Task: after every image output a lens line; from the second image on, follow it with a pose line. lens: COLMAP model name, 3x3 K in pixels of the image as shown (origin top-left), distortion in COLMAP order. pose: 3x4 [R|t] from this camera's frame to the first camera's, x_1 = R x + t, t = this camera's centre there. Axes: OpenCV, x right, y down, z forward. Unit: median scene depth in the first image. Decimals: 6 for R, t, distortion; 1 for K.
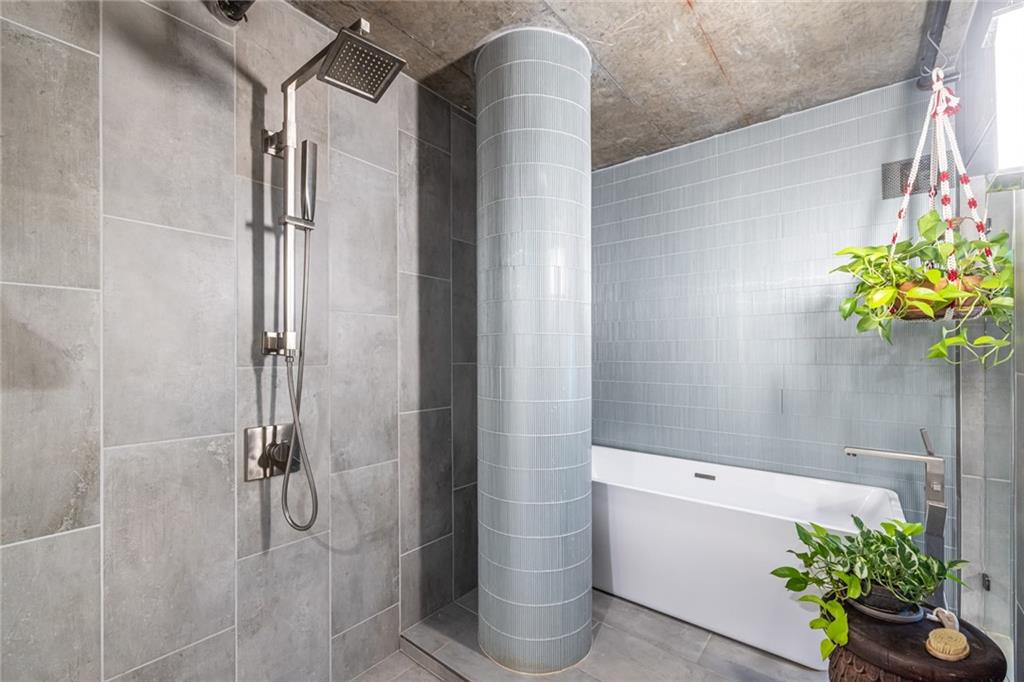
lens RADIAL K [[443.6, 0, 511.4], [0, 443.6, 348.1], [0, 0, 1]] dist [-0.002722, 0.002132]
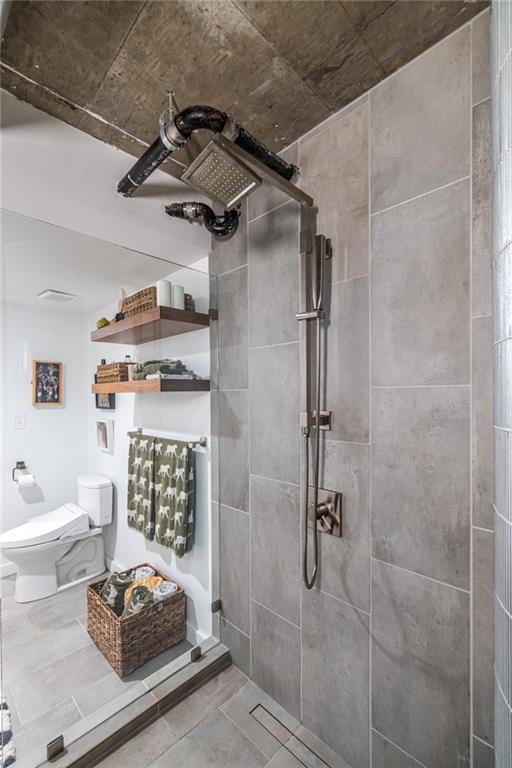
lens RADIAL K [[332.7, 0, 251.8], [0, 332.7, 399.9], [0, 0, 1]] dist [-0.002722, 0.002132]
pose [[-0.108045, 0.005040, -0.994133, 0.324867], [0.018567, 0.999823, 0.003051, -0.061896], [0.993973, -0.018129, -0.108120, 0.802382]]
